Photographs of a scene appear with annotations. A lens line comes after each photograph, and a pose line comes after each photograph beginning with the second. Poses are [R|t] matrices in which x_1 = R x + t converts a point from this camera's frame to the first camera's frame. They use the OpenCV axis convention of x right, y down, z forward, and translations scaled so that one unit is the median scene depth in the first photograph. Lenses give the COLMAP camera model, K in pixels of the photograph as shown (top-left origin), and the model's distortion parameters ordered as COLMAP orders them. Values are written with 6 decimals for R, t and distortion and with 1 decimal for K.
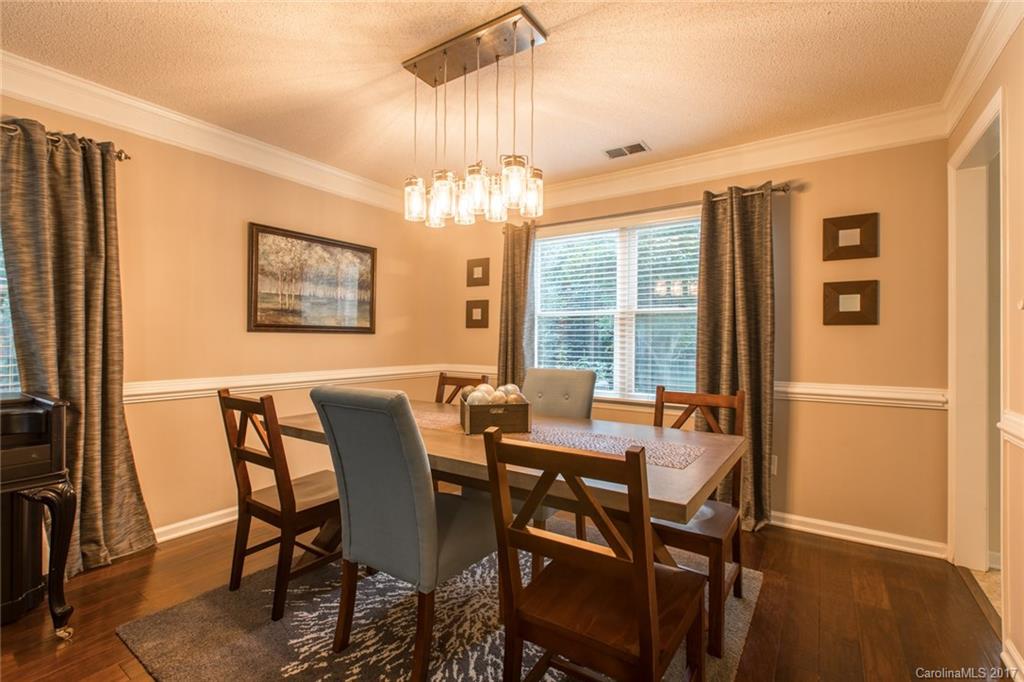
lens RADIAL K [[467.7, 0, 492.5], [0, 467.7, 339.2], [0, 0, 1]] dist [-0.002923, -0.000652]
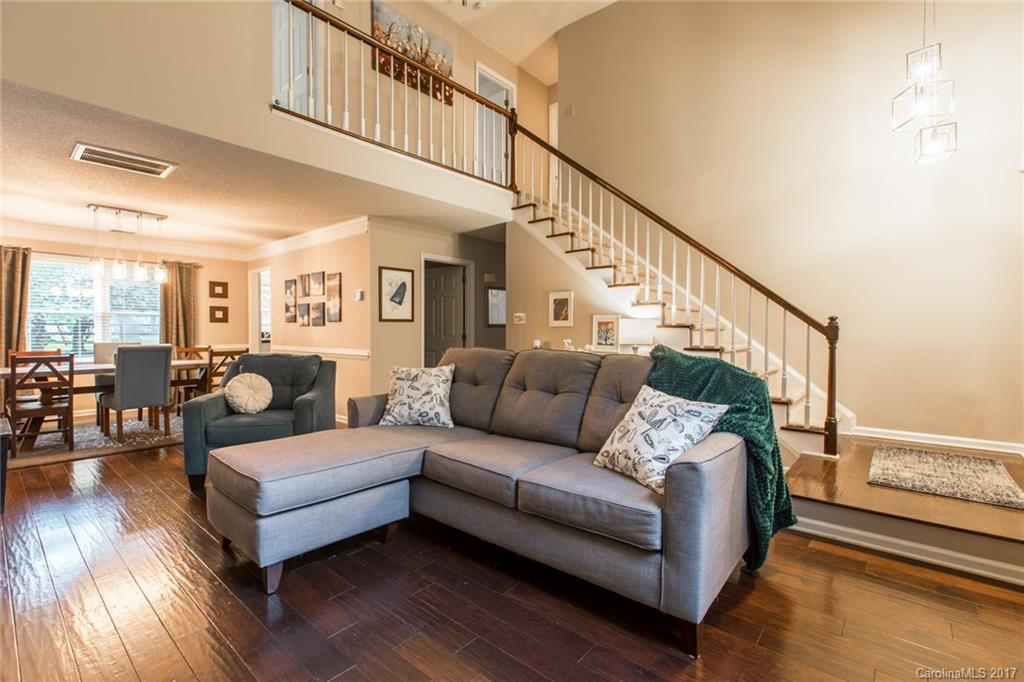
lens RADIAL K [[460.9, 0, 512.0], [0, 460.9, 341.0], [0, 0, 1]] dist [0.001192, 0.000361]
pose [[0.104591, -0.028893, 0.994096, -1.602190], [-0.000347, 0.999577, 0.029088, -0.002325], [-0.994515, -0.003387, 0.104537, -0.897537]]
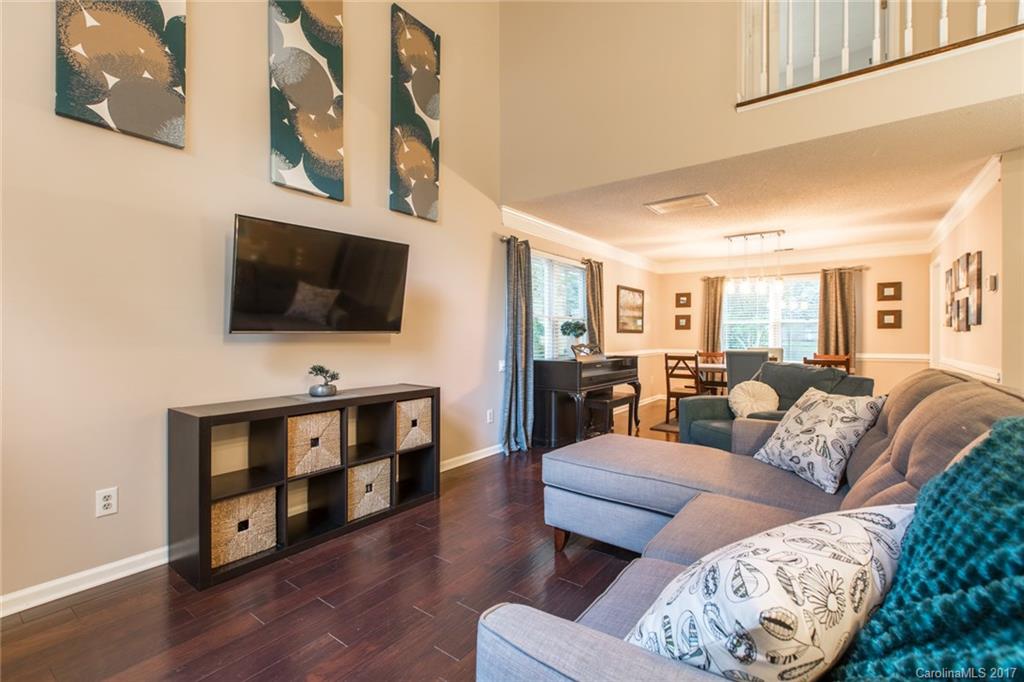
lens RADIAL K [[460.9, 0, 512.0], [0, 460.9, 341.0], [0, 0, 1]] dist [0.001192, 0.000361]
pose [[0.999233, -0.004535, -0.038888, -0.992144], [0.004906, 0.999943, 0.009465, 0.000657], [0.038843, -0.009649, 0.999199, -1.329365]]
